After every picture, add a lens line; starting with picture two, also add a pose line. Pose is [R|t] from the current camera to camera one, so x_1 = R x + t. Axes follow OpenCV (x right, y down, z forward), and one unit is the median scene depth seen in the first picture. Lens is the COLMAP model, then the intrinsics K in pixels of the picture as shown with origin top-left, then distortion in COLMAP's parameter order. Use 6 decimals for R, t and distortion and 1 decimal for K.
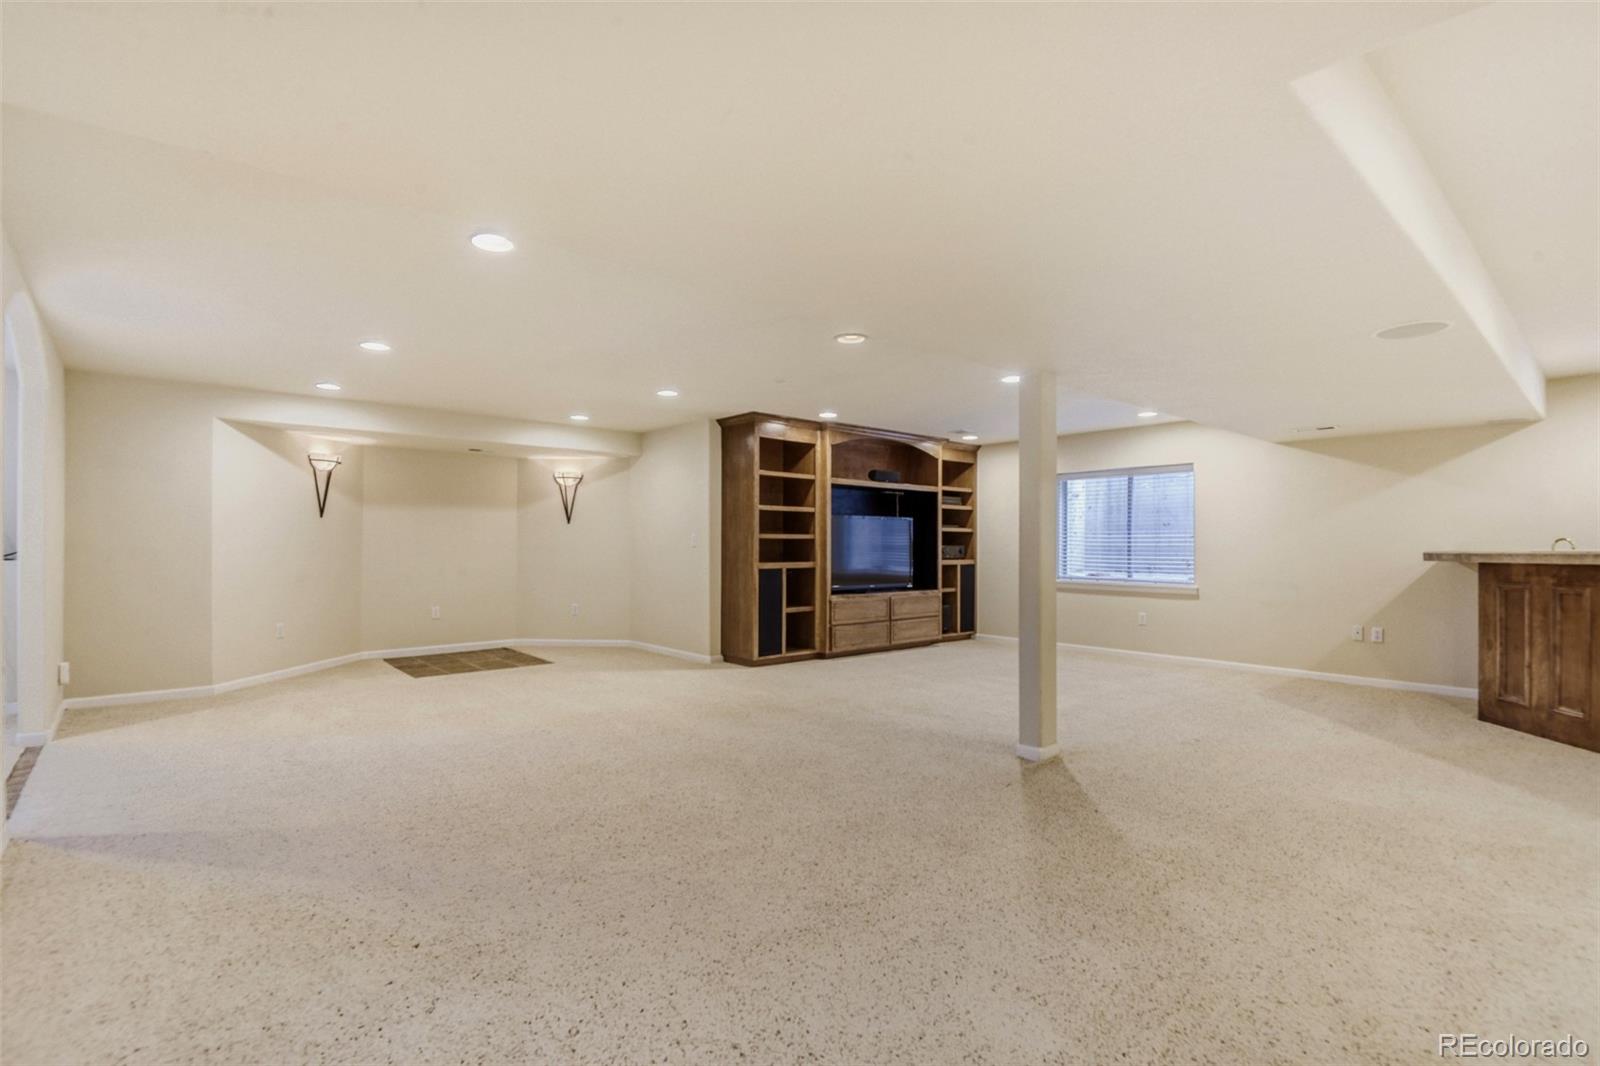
lens RADIAL K [[749.3, 0, 812.2], [0, 749.3, 538.1], [0, 0, 1]] dist [0.012903, -0.011760]
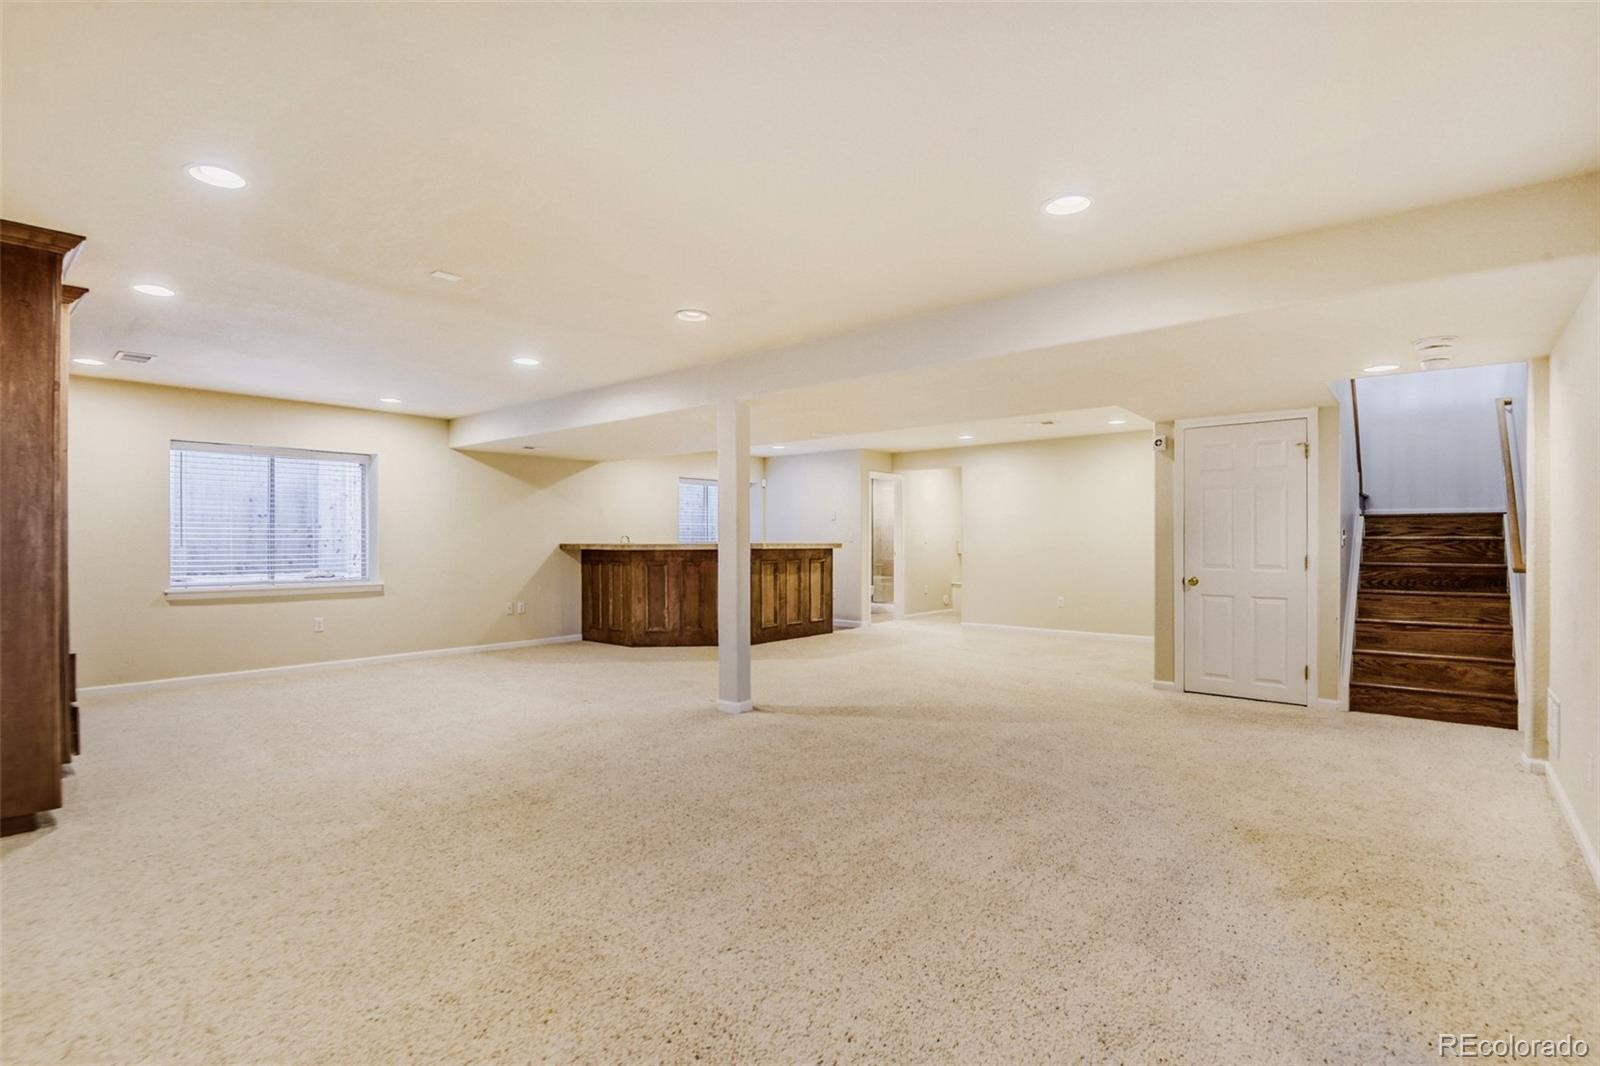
lens RADIAL K [[749.3, 0, 804.6], [0, 749.3, 535.9], [0, 0, 1]] dist [0.012903, -0.011760]
pose [[-0.131992, -0.002386, 0.991248, -0.500518], [-0.010938, 0.999940, 0.000950, -0.002563], [-0.991190, -0.010717, -0.132010, 0.555998]]
